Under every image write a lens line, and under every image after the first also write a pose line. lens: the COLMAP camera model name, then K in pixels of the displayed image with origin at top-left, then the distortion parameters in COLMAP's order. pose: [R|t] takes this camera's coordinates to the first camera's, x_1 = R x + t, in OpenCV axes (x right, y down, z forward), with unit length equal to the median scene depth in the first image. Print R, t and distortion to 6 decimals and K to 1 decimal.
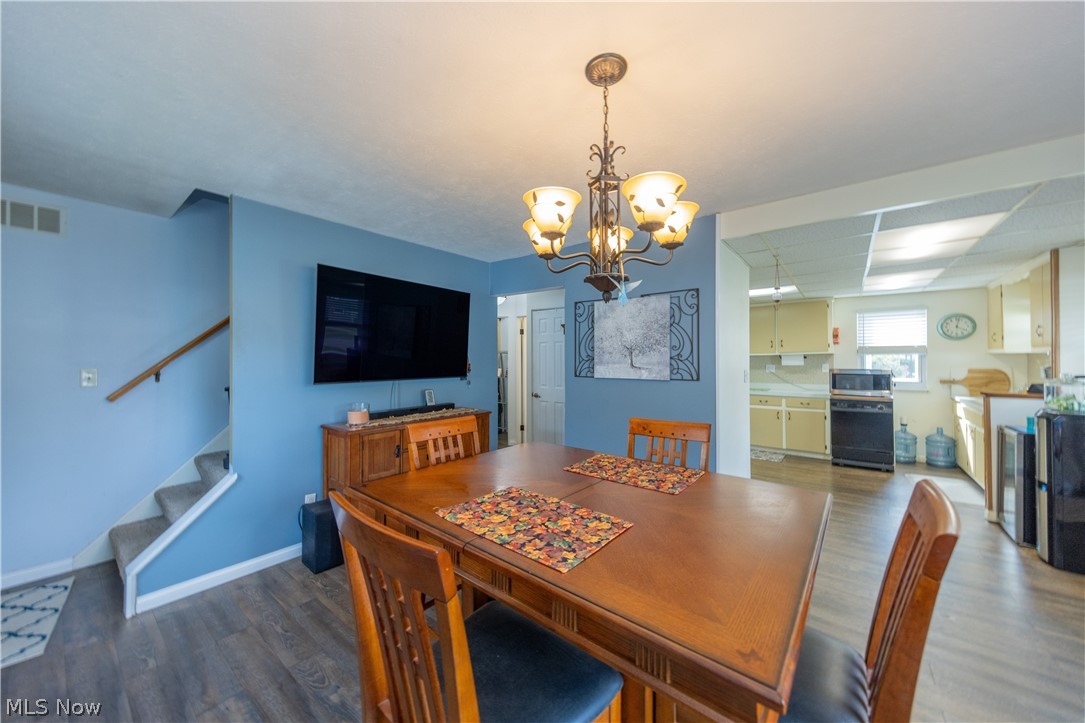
lens RADIAL K [[389.3, 0, 535.9], [0, 389.3, 358.1], [0, 0, 1]] dist [0.000939, 0.000031]
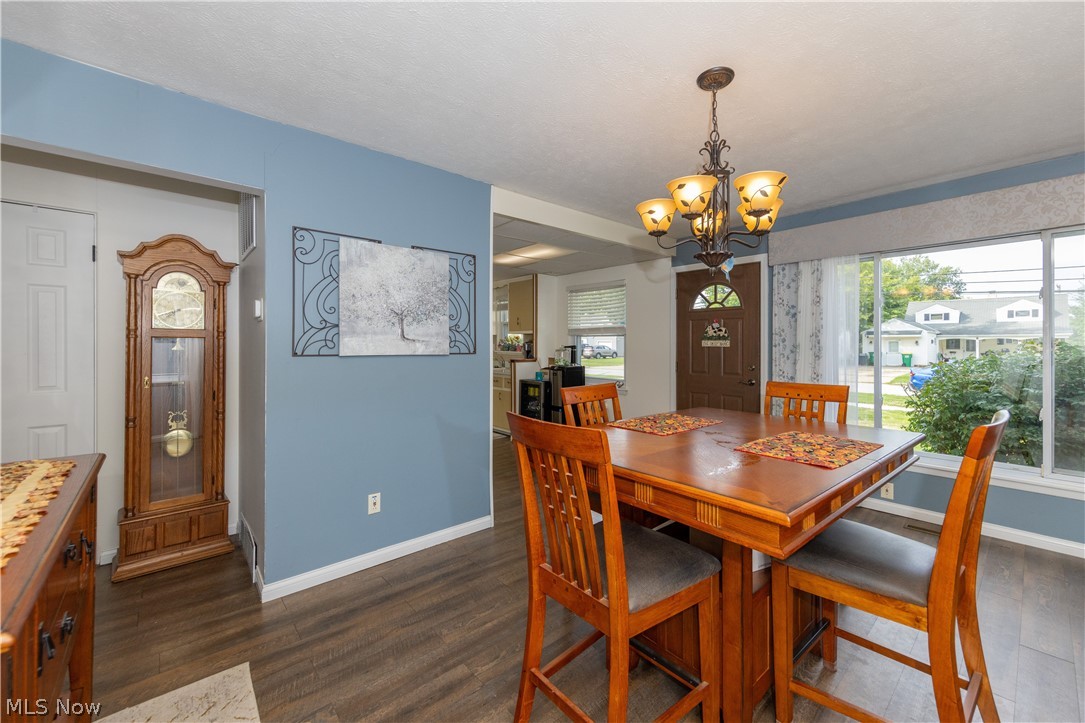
lens RADIAL K [[435.3, 0, 557.1], [0, 435.3, 346.9], [0, 0, 1]] dist [0.001234, 0.000021]
pose [[0.169381, -0.002194, 0.985548, -0.362313], [-0.006188, 0.999975, 0.003289, 0.022846], [-0.985531, -0.006656, 0.169363, 0.389334]]
